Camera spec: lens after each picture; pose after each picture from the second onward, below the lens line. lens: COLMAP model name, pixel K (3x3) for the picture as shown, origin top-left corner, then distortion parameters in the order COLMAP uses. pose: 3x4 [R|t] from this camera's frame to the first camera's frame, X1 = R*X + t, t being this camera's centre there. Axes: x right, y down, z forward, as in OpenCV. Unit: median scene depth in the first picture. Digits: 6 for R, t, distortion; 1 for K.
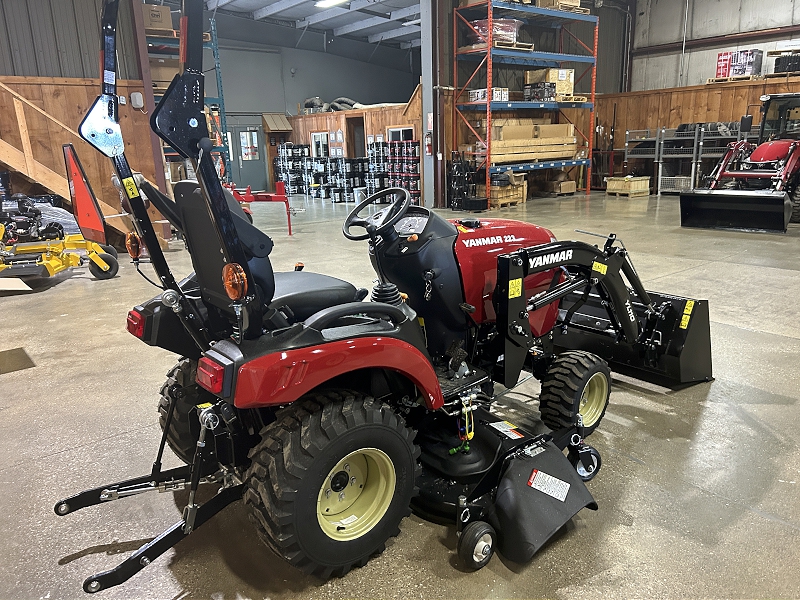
lens RADIAL K [[603.4, 0, 408.5], [0, 603.4, 302.7], [0, 0, 1]] dist [0.047231, -0.052935]
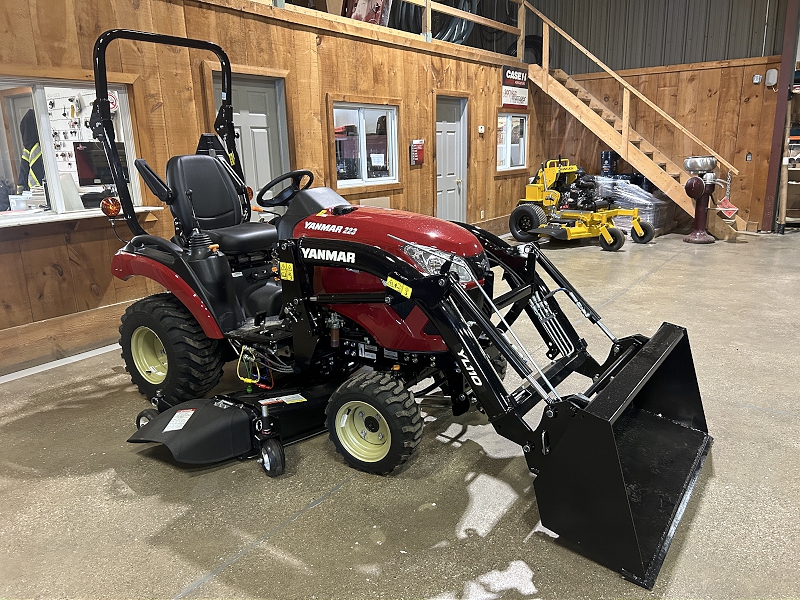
lens RADIAL K [[603.4, 0, 408.5], [0, 603.4, 302.7], [0, 0, 1]] dist [0.047231, -0.052935]
pose [[0.276902, 0.257631, -0.925717, 1.058200], [-0.228235, 0.953451, 0.197079, -0.196918], [0.933399, 0.156710, 0.322813, 0.745152]]
